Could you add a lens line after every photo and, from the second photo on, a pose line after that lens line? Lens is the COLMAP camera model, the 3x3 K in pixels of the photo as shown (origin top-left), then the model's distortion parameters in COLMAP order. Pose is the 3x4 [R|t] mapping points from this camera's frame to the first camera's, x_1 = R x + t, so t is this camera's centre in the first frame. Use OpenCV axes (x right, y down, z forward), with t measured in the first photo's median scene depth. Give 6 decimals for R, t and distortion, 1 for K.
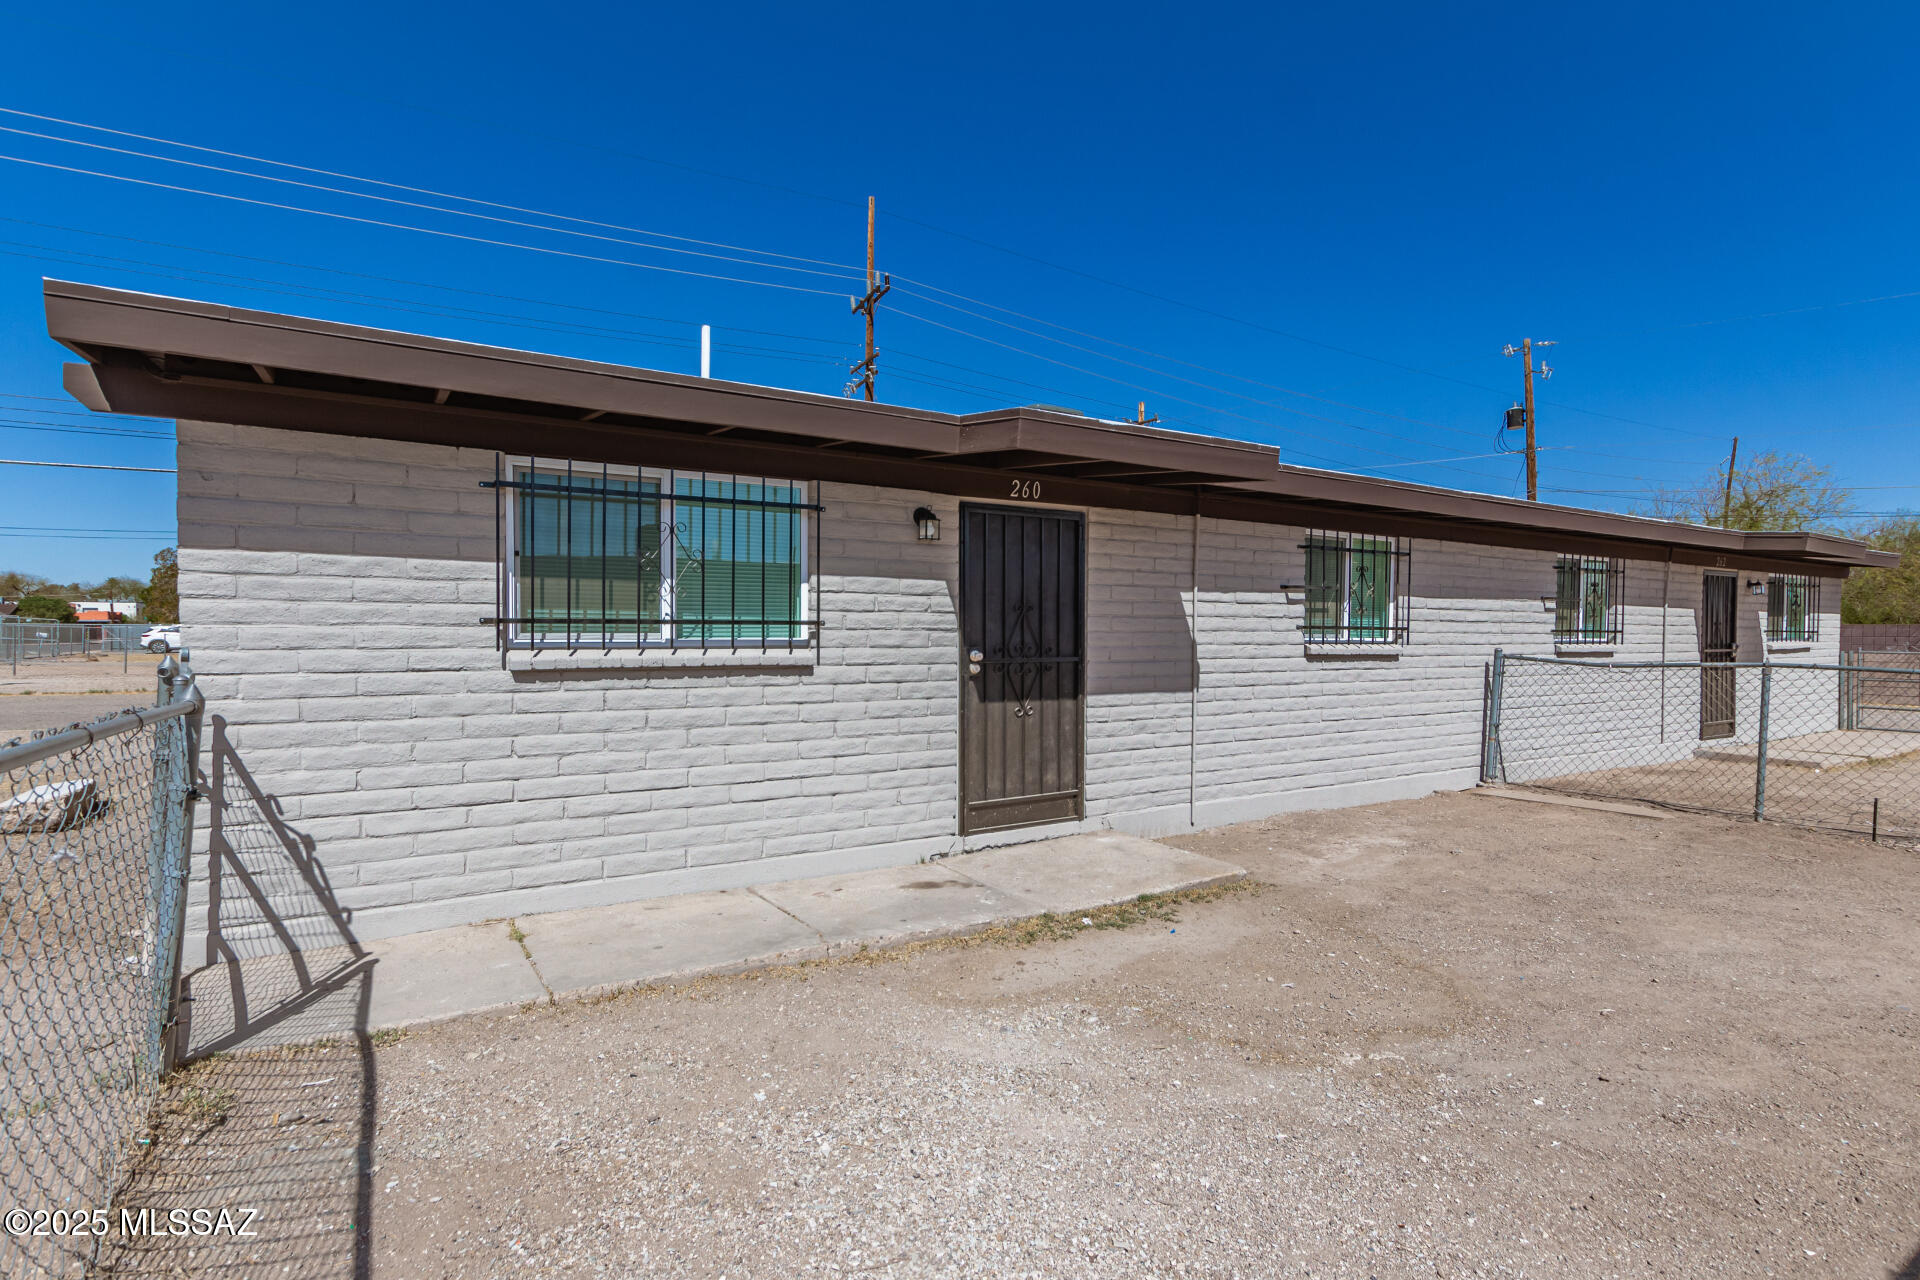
lens RADIAL K [[1086.2, 0, 940.6], [0, 1086.2, 648.6], [0, 0, 1]] dist [0.009343, 0.002226]
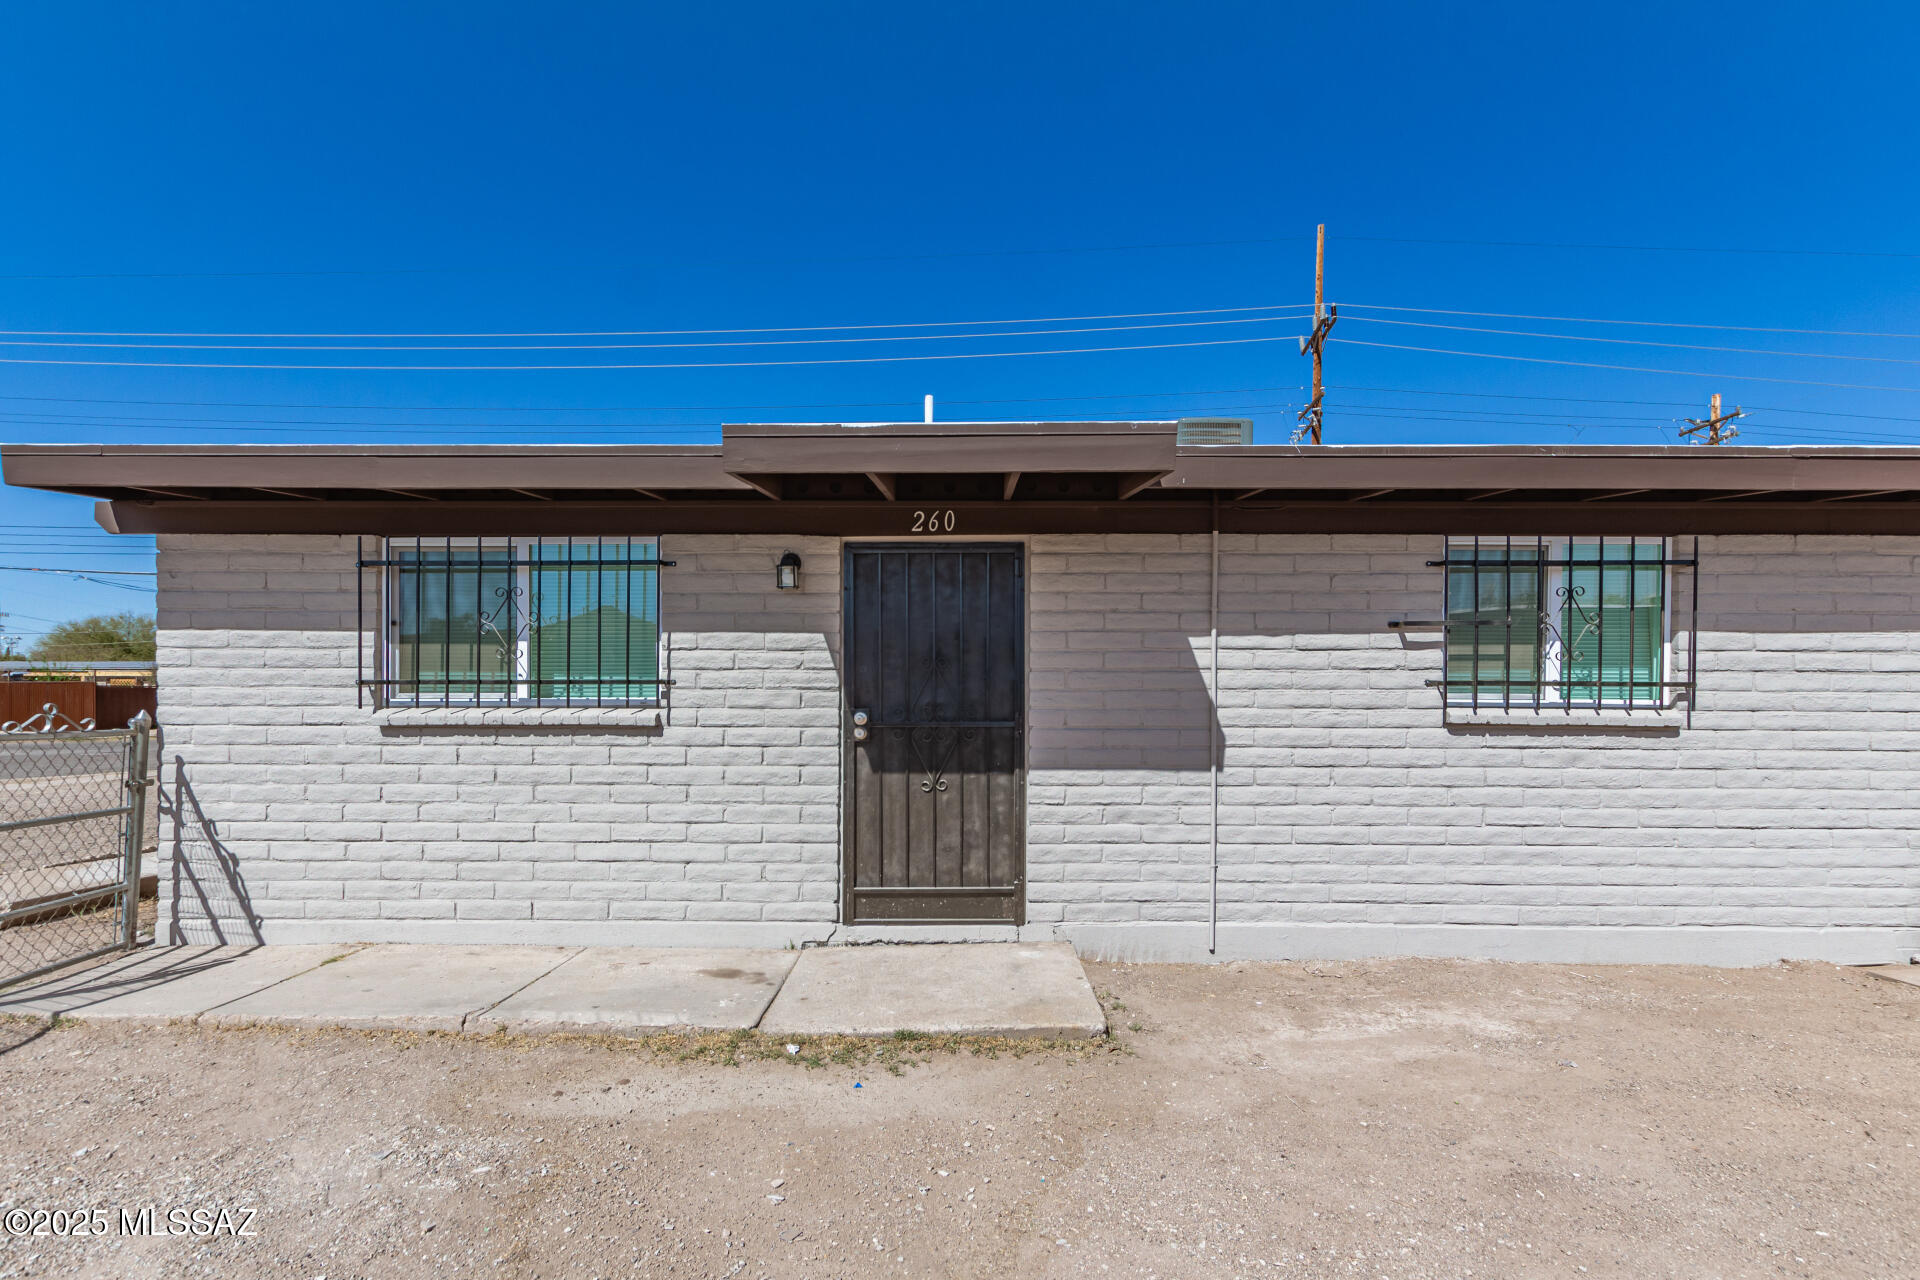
lens RADIAL K [[1005.4, 0, 868.2], [0, 1005.4, 709.7], [0, 0, 1]] dist [0.008132, -0.002374]
pose [[0.809901, 0.007175, -0.586523, 0.567717], [-0.007203, 0.999971, 0.002286, -0.002895], [0.586522, 0.002374, 0.809930, 0.395156]]
